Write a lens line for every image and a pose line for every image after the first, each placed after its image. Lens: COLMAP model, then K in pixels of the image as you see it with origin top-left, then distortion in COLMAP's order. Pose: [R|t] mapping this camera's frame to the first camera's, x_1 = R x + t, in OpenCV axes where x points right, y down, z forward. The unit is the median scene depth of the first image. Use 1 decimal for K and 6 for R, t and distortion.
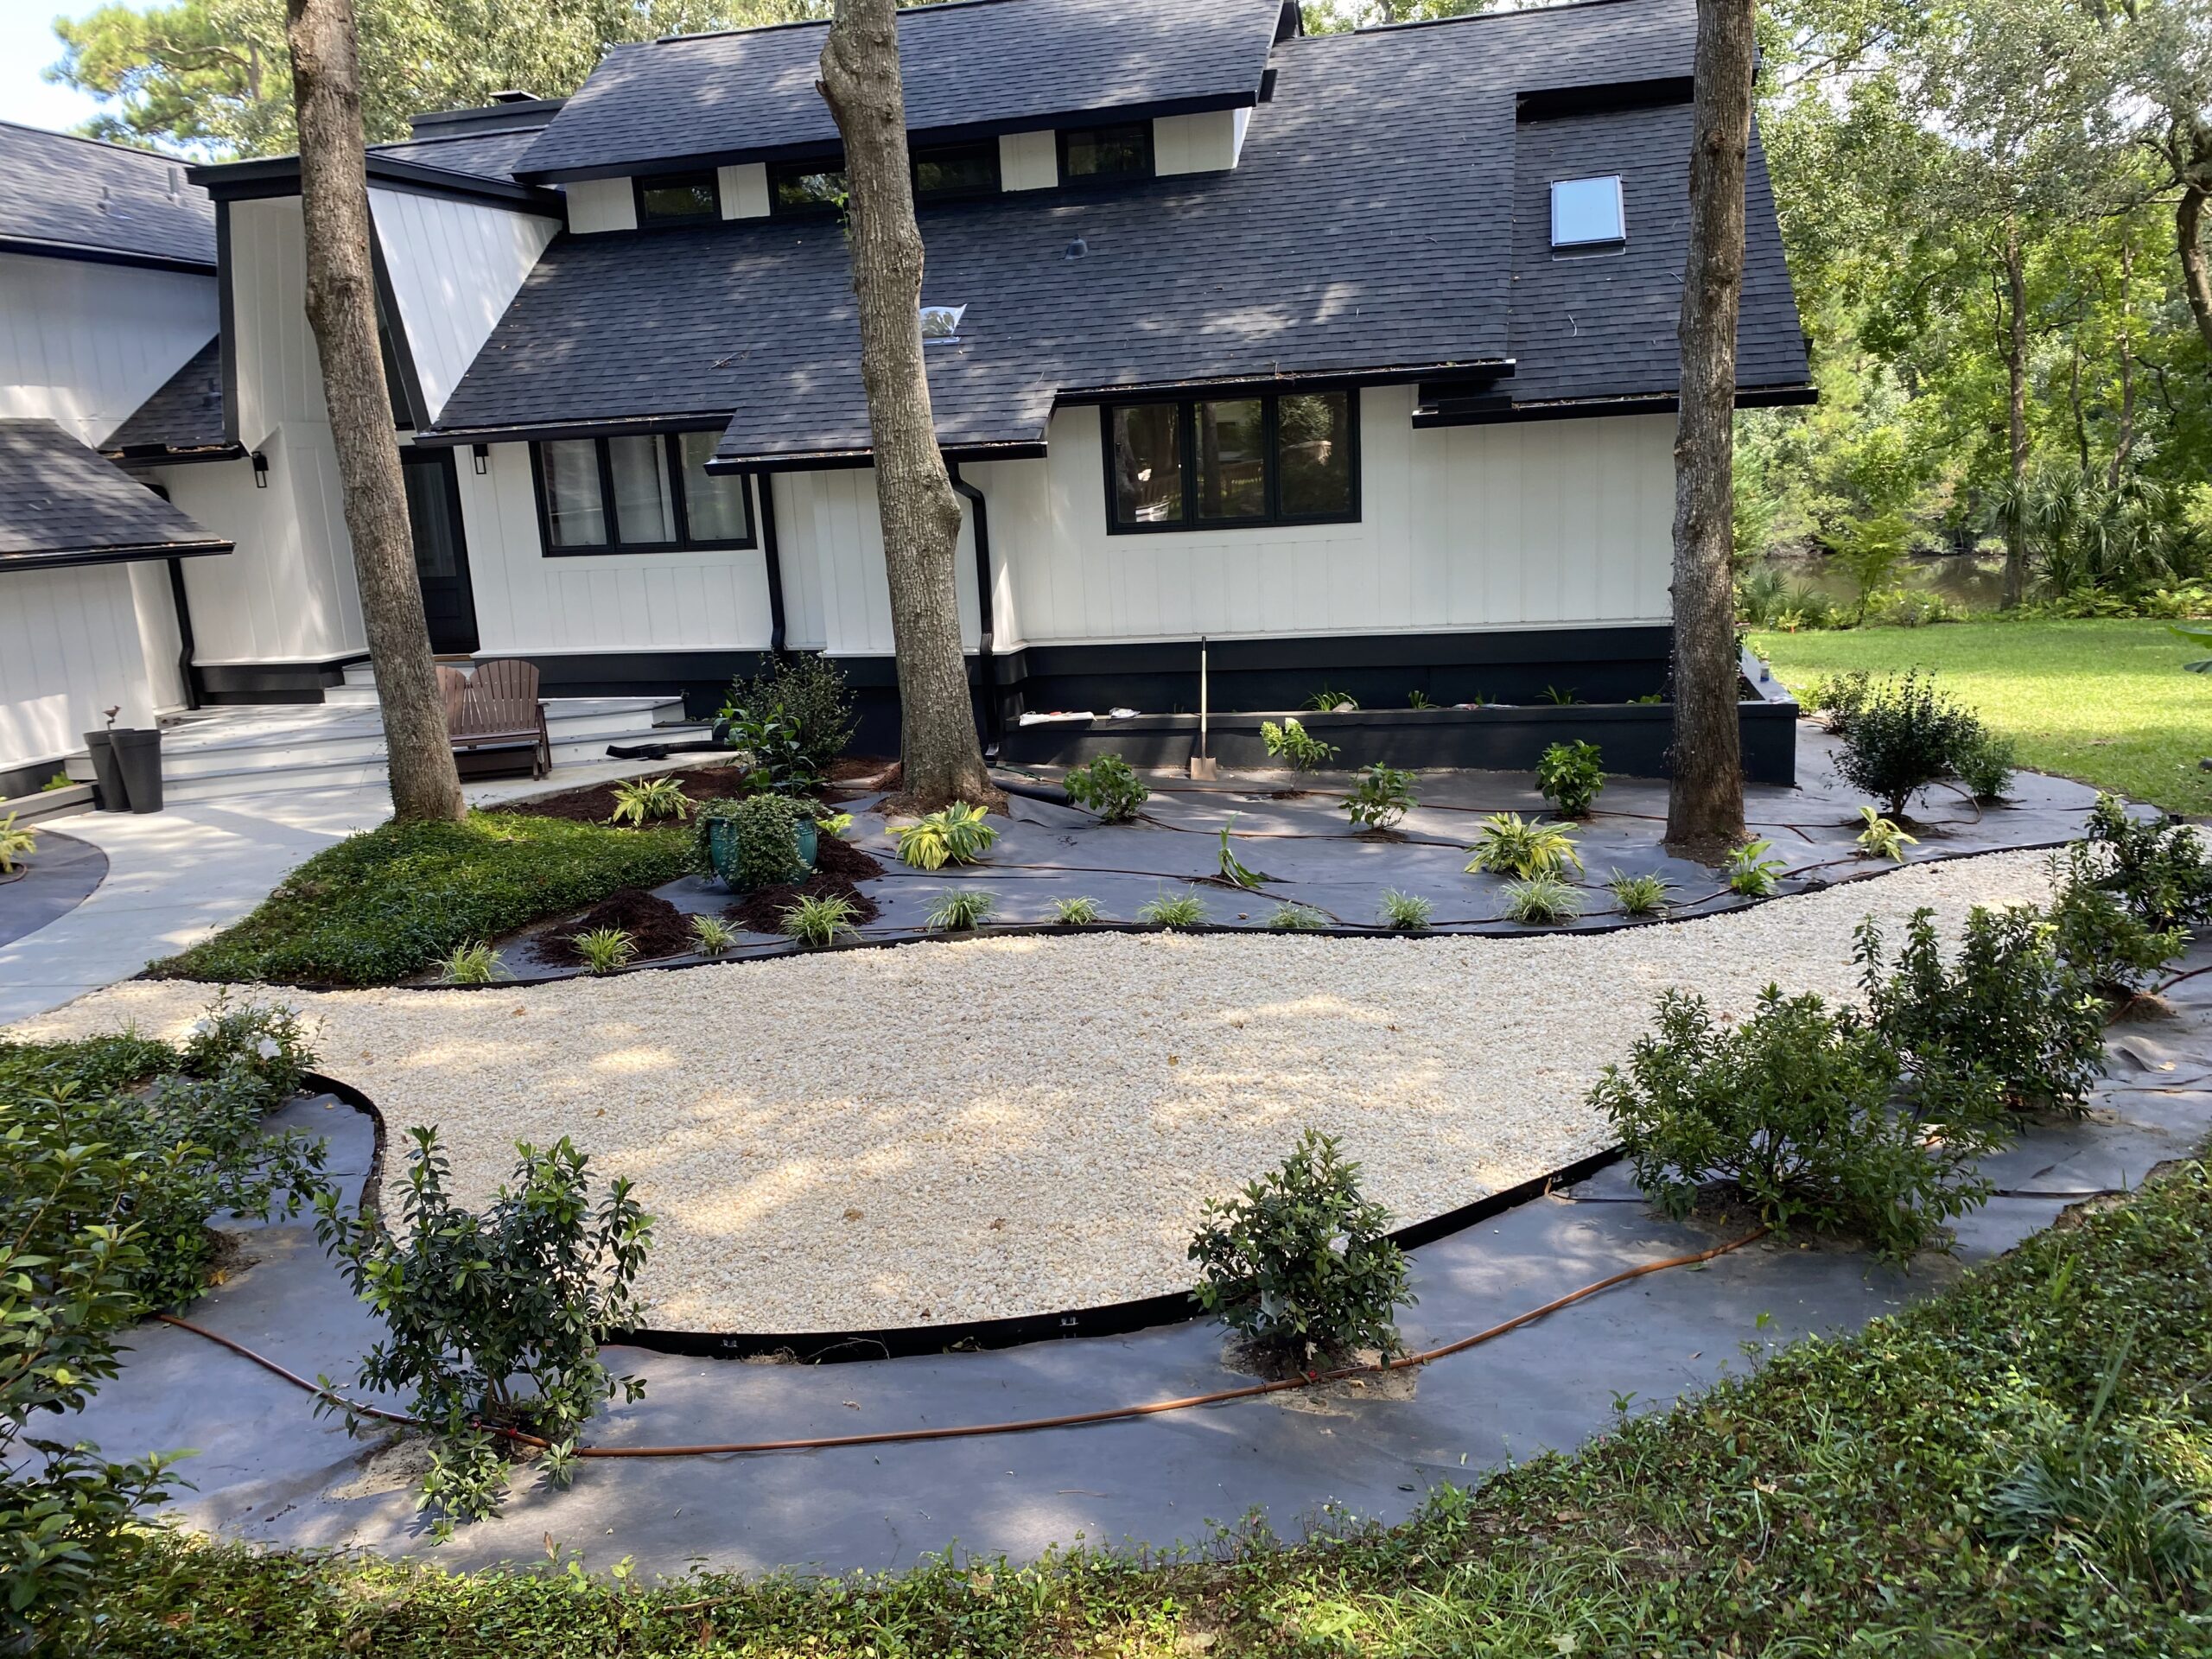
lens RADIAL K [[1651.6, 0, 1114.7], [0, 1651.6, 816.4], [0, 0, 1]] dist [0.006241, -0.039815]
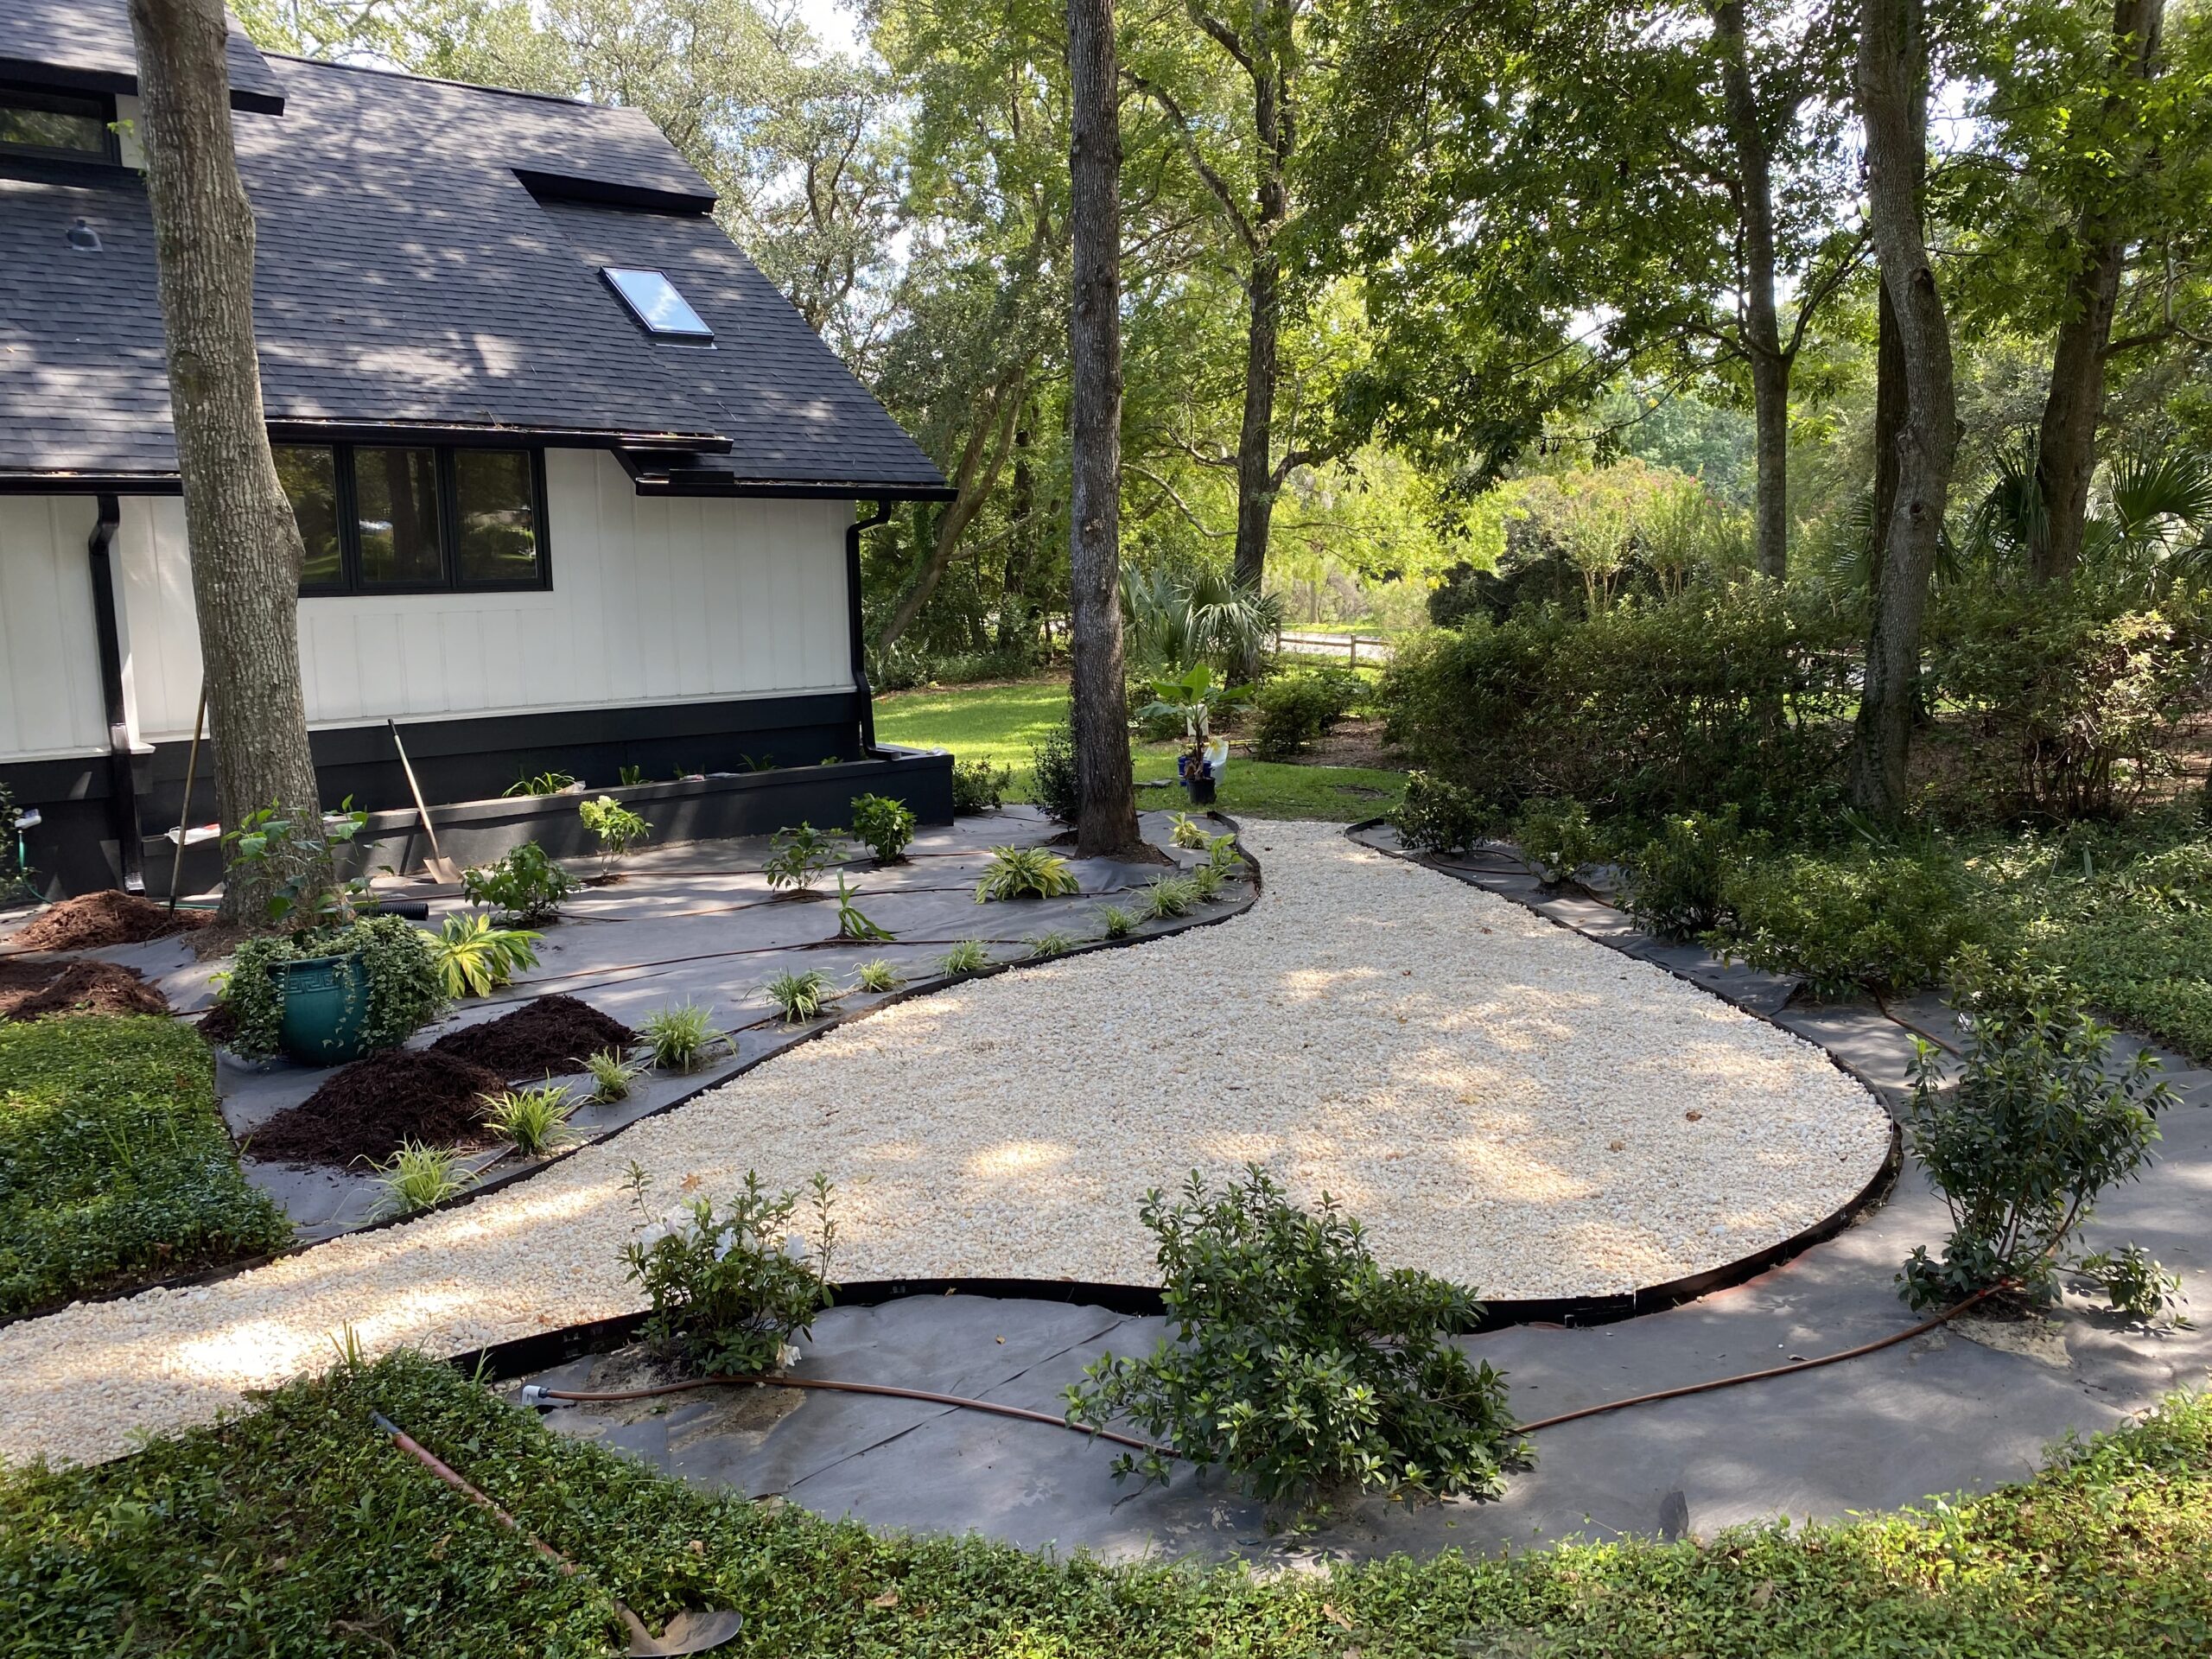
lens RADIAL K [[1651.6, 0, 1114.7], [0, 1651.6, 816.4], [0, 0, 1]] dist [0.006241, -0.039815]
pose [[0.578481, -0.080654, 0.811699, -0.406782], [0.141799, 0.989892, -0.002698, -0.005538], [-0.803276, 0.116659, 0.584070, 0.203010]]
